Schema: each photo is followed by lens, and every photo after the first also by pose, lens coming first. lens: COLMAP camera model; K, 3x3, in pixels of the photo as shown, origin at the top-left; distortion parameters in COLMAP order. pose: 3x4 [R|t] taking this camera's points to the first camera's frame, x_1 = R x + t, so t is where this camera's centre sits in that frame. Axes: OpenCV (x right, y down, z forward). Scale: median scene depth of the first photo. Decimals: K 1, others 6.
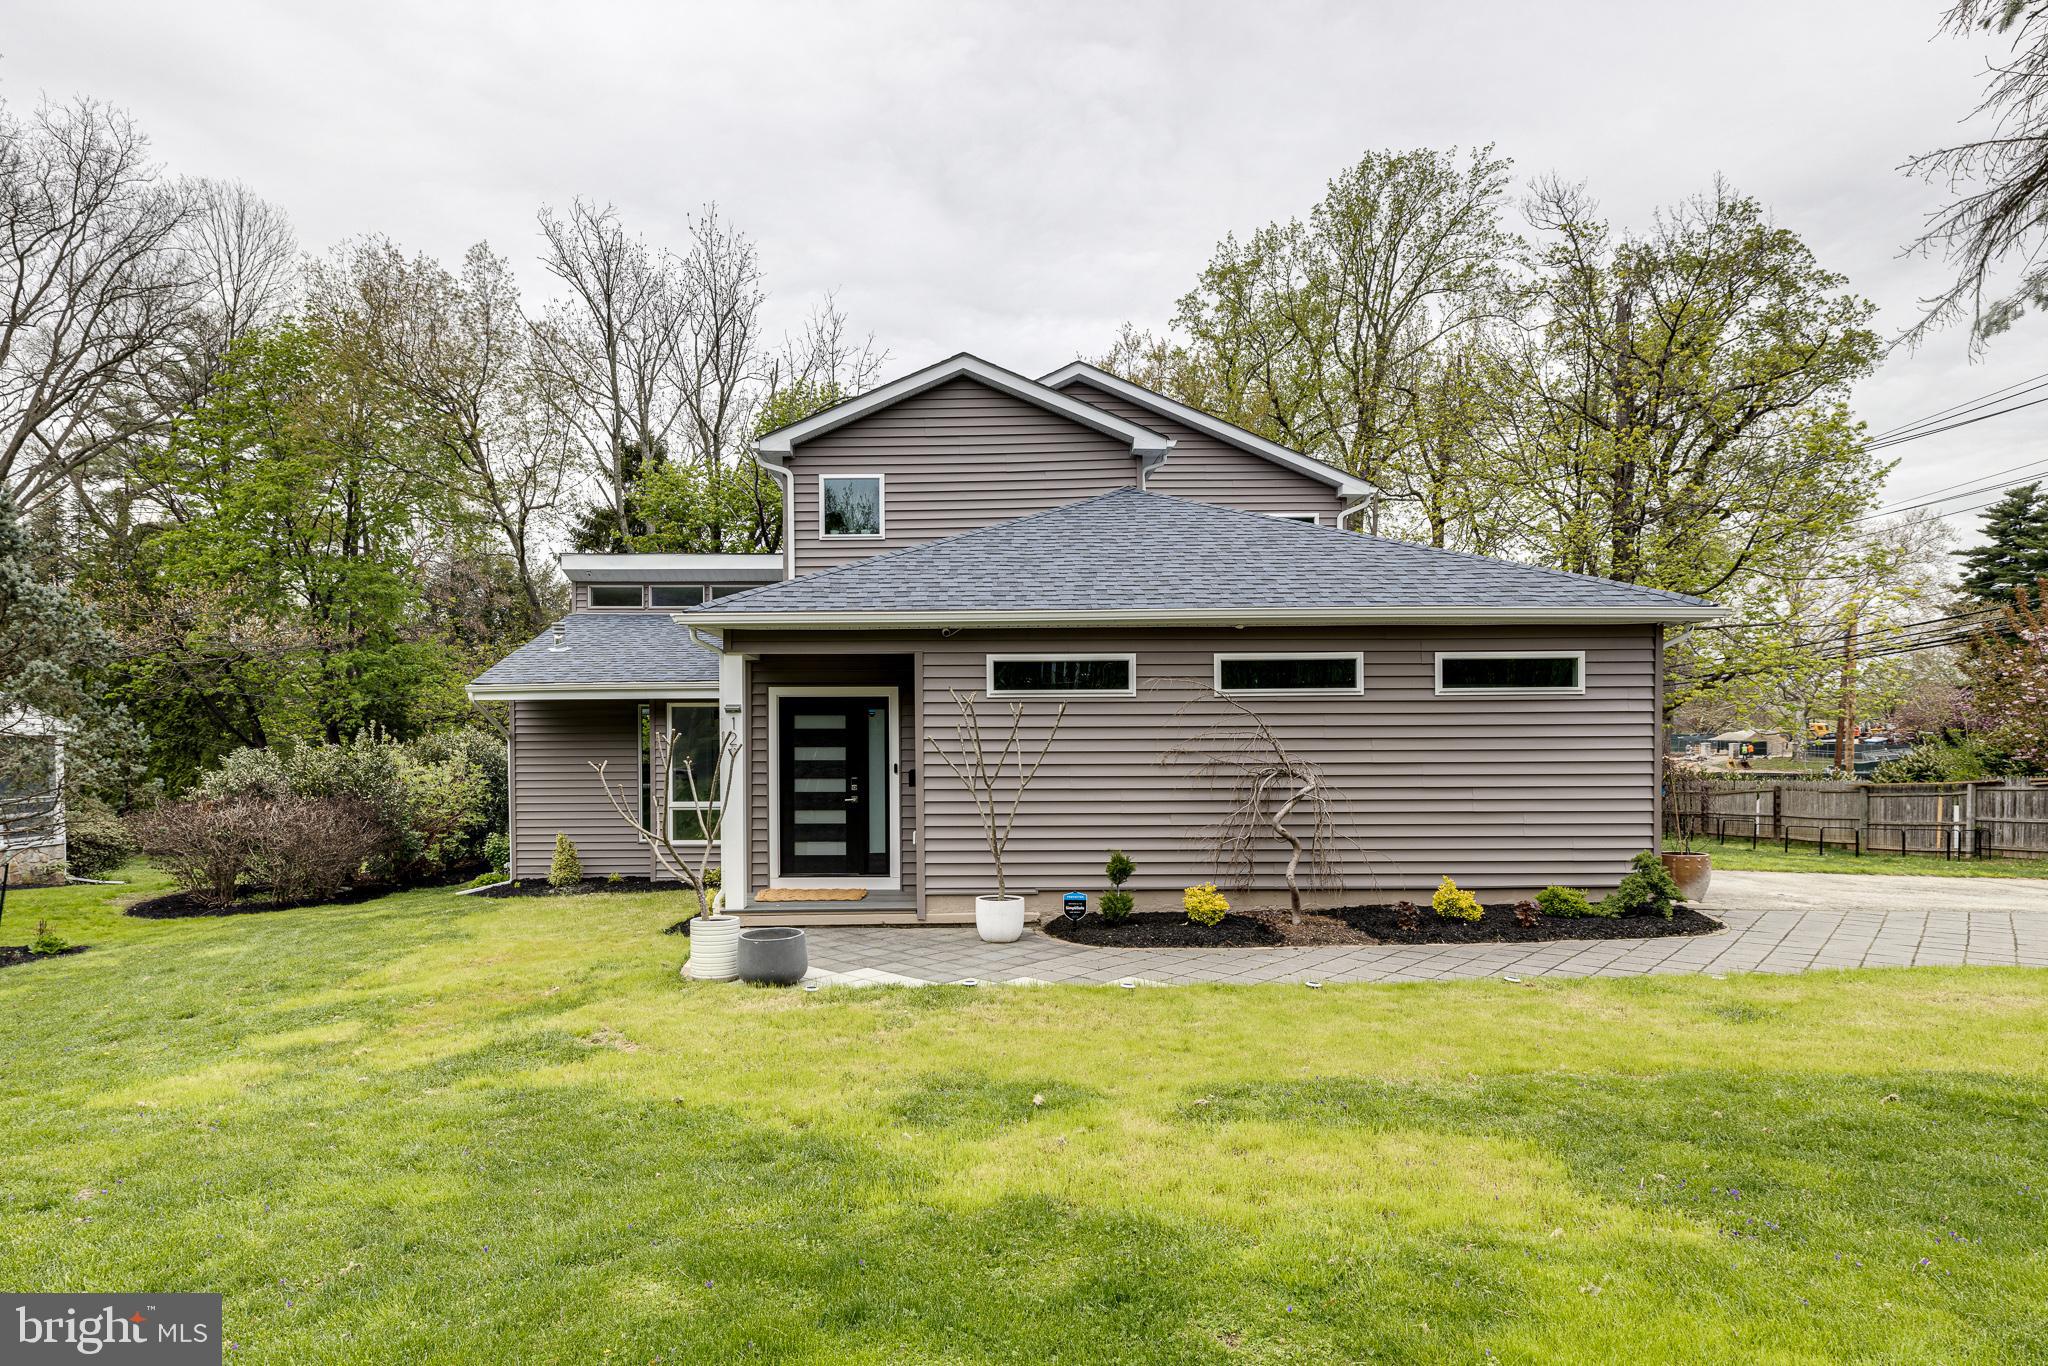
lens RADIAL K [[933.1, 0, 1027.7], [0, 933.1, 649.8], [0, 0, 1]] dist [0.002642, 0.000463]
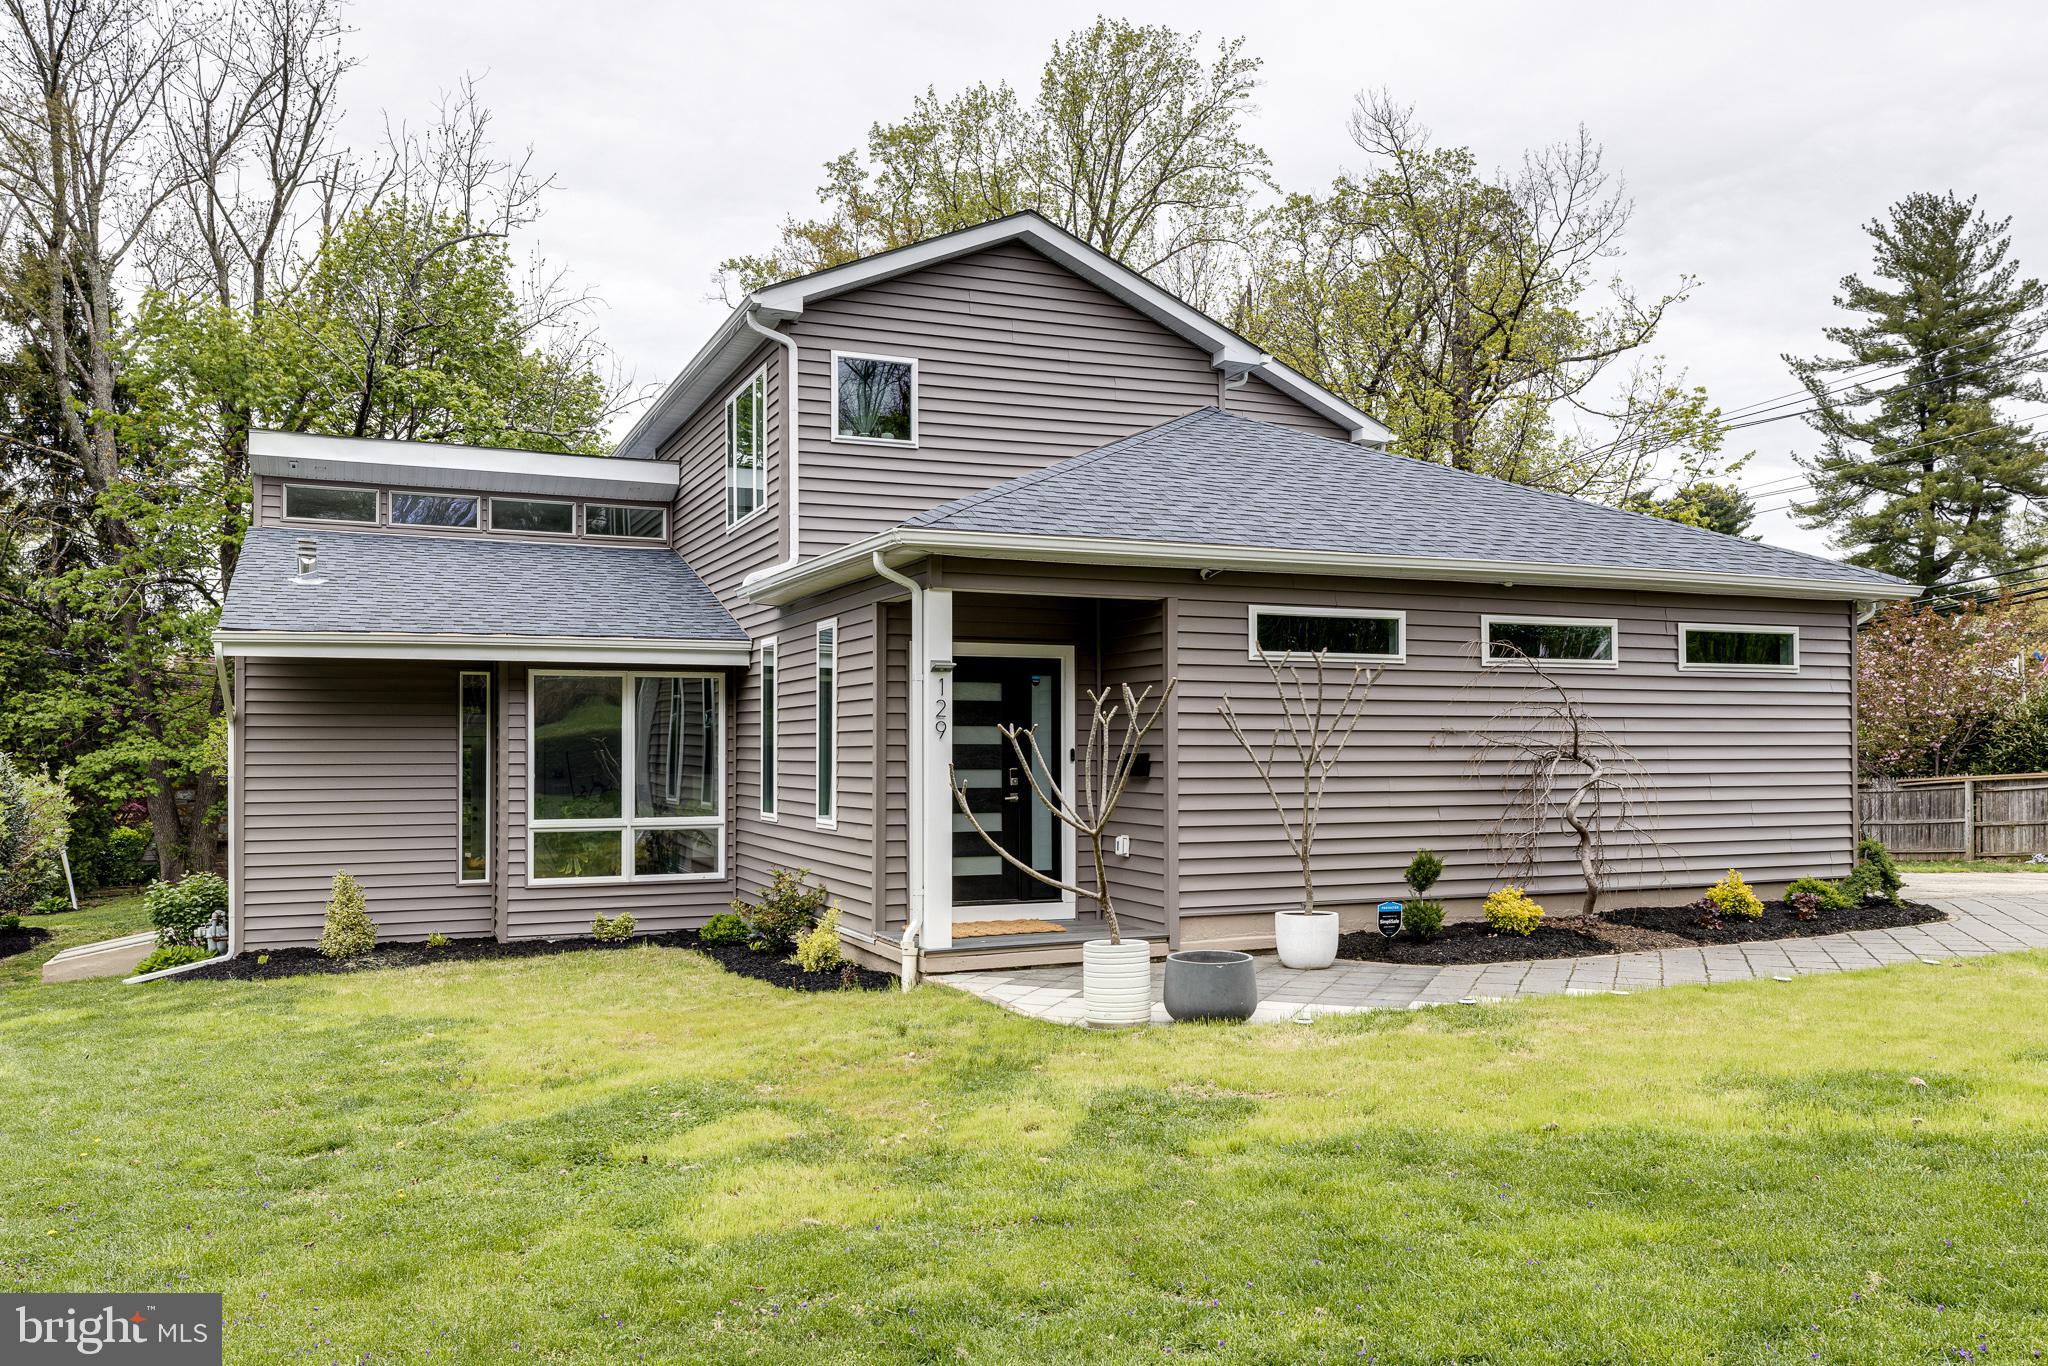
lens RADIAL K [[1270.8, 0, 1023.9], [0, 1270.8, 603.5], [0, 0, 1]] dist [0.002059, -0.001050]
pose [[0.942056, 0.040167, 0.333041, -0.428402], [-0.032180, 0.999048, -0.029465, 0.030822], [-0.333908, 0.017040, 0.942452, 0.046254]]
